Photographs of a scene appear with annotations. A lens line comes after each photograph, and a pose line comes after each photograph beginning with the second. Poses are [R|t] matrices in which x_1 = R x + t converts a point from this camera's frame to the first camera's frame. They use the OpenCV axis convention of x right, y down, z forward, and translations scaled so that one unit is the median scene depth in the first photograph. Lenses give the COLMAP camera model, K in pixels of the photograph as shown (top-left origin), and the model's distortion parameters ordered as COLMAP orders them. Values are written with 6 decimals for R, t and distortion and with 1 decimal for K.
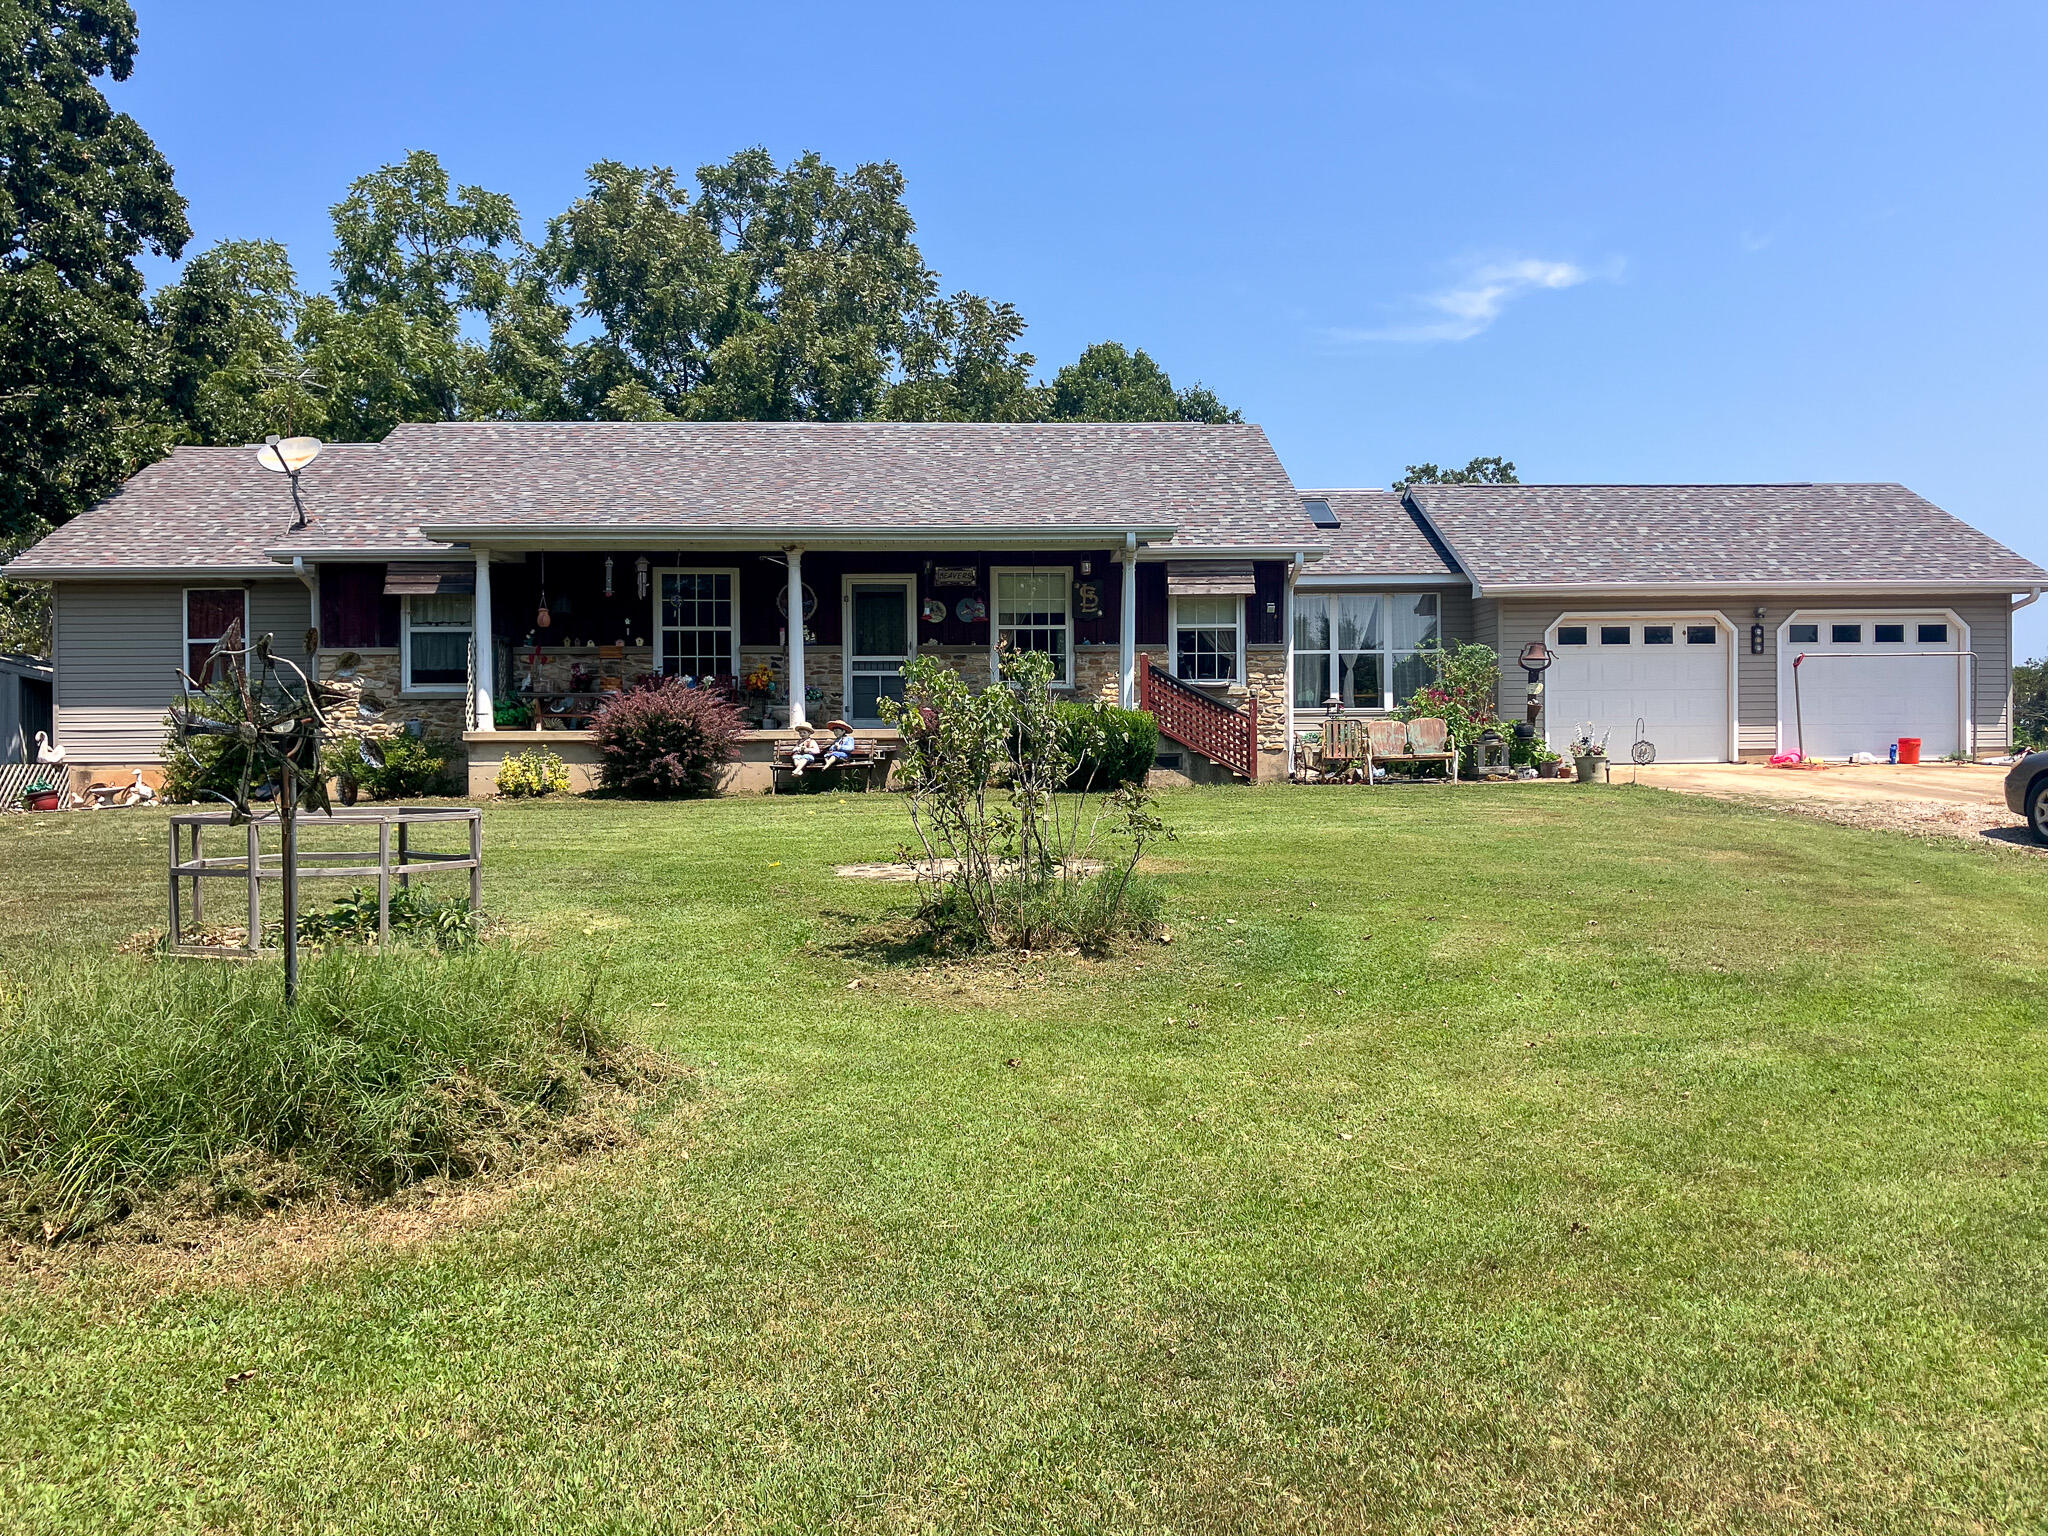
lens RADIAL K [[1758.9, 0, 1024.0], [0, 1758.9, 768.0], [0, 0, 1]] dist [0.092470, -0.250068]
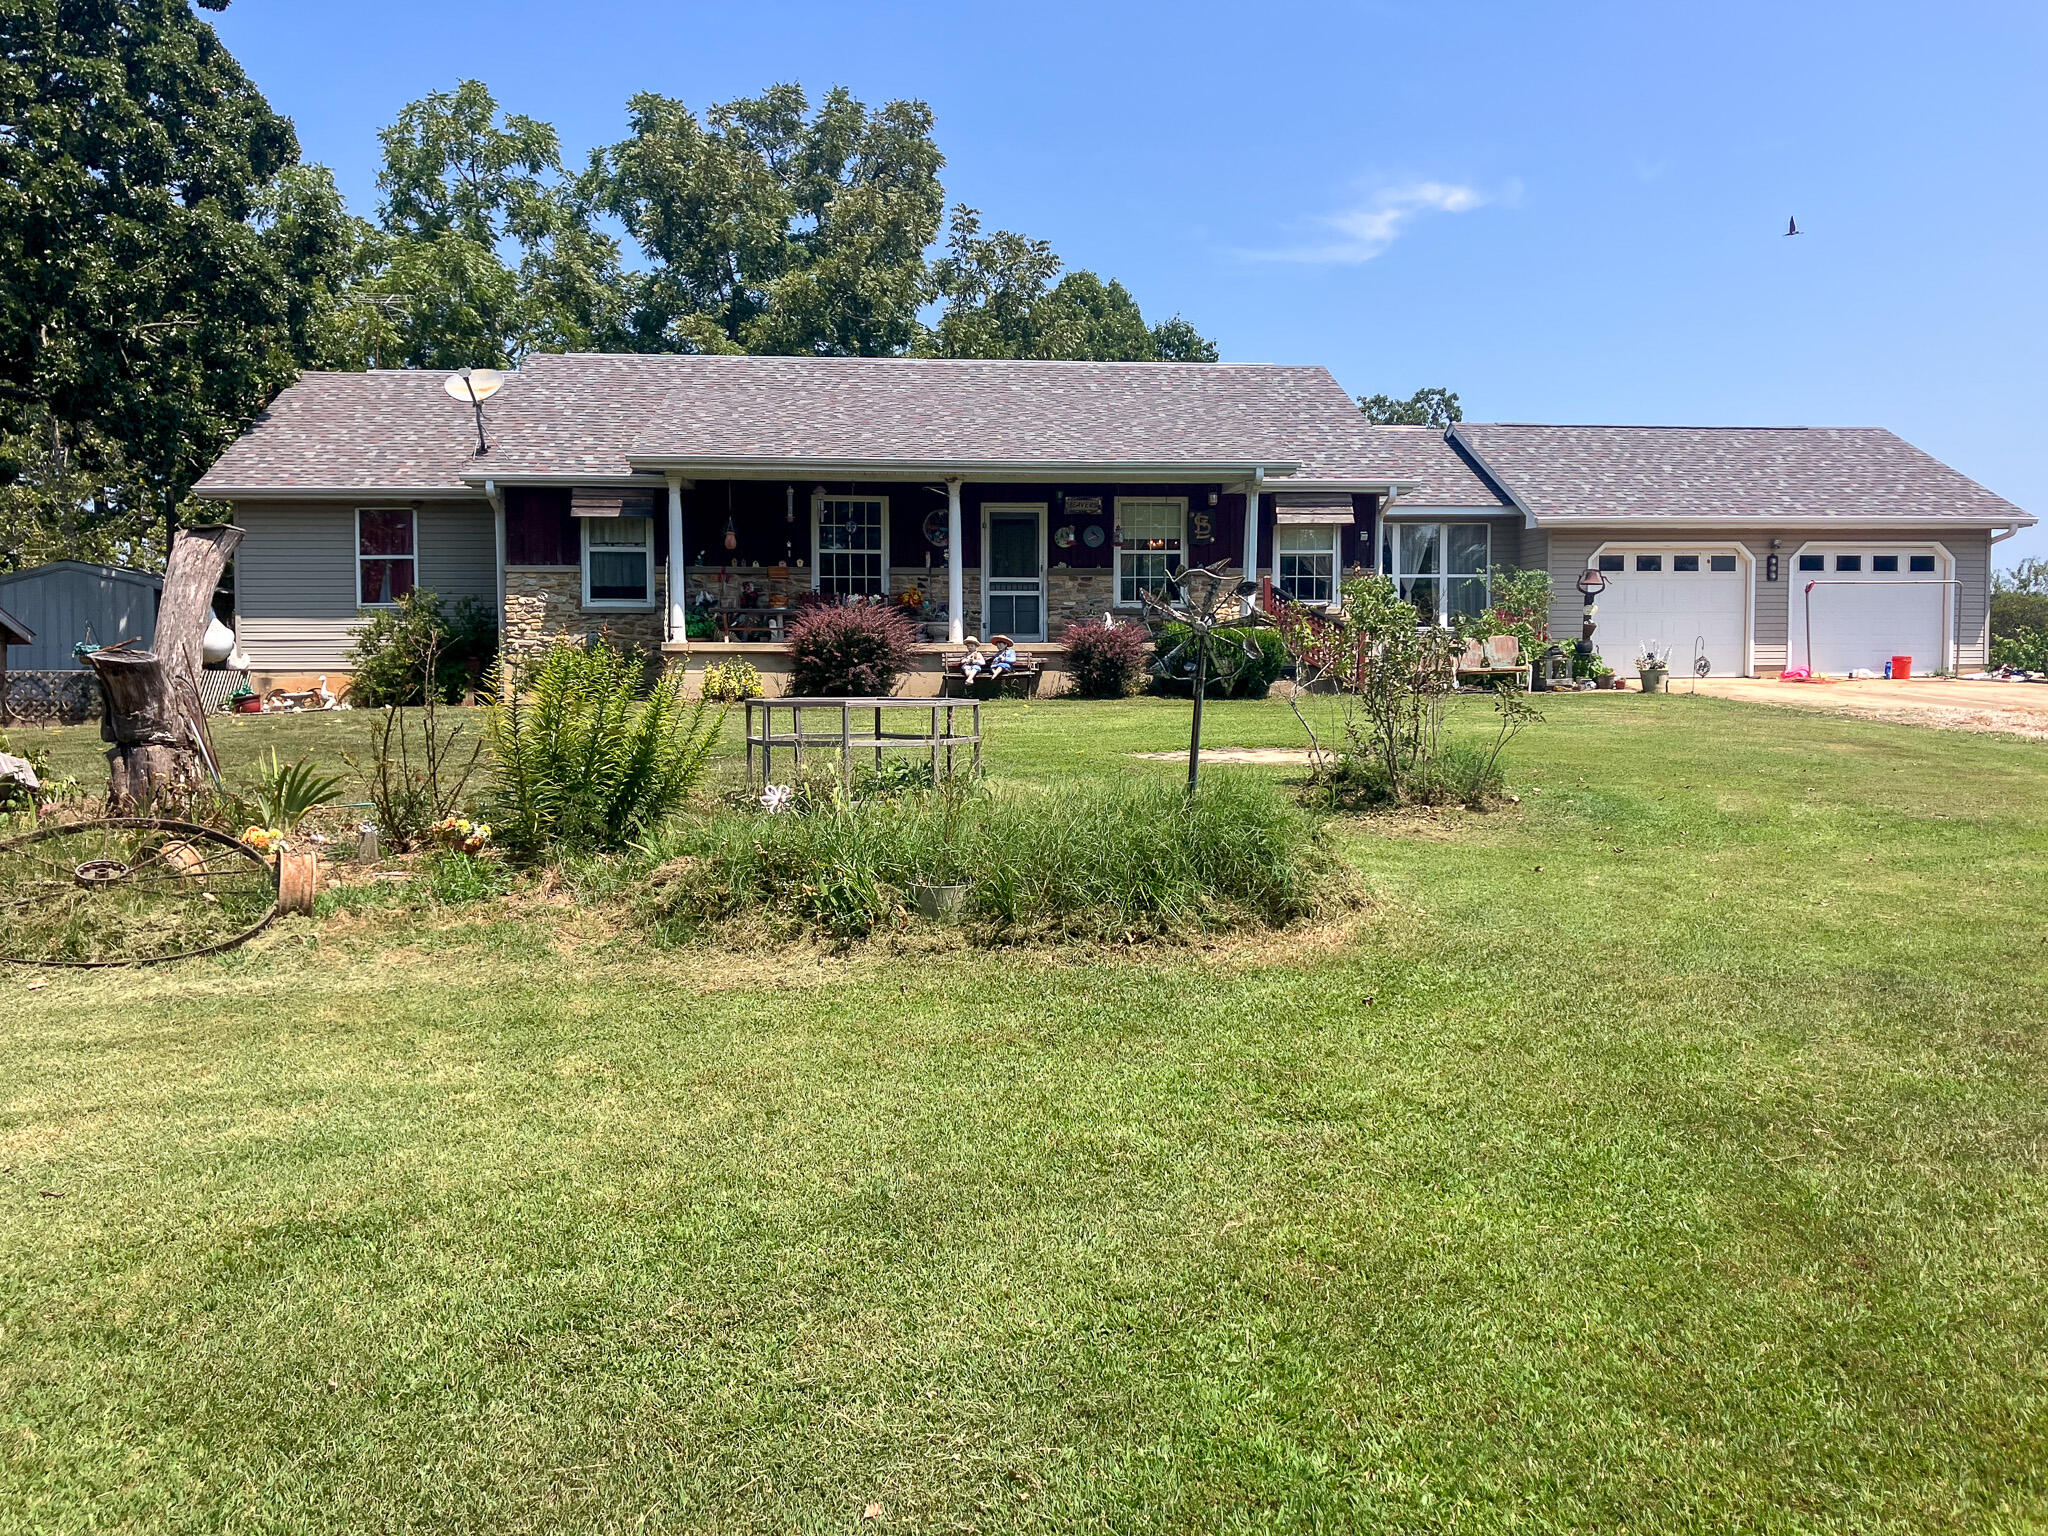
lens RADIAL K [[1758.9, 0, 1024.0], [0, 1758.9, 768.0], [0, 0, 1]] dist [0.092470, -0.250068]
pose [[0.998266, 0.001614, 0.058848, -0.129013], [-0.004256, 0.998987, 0.044804, 0.006075], [-0.058716, -0.044977, 0.997261, -0.101946]]
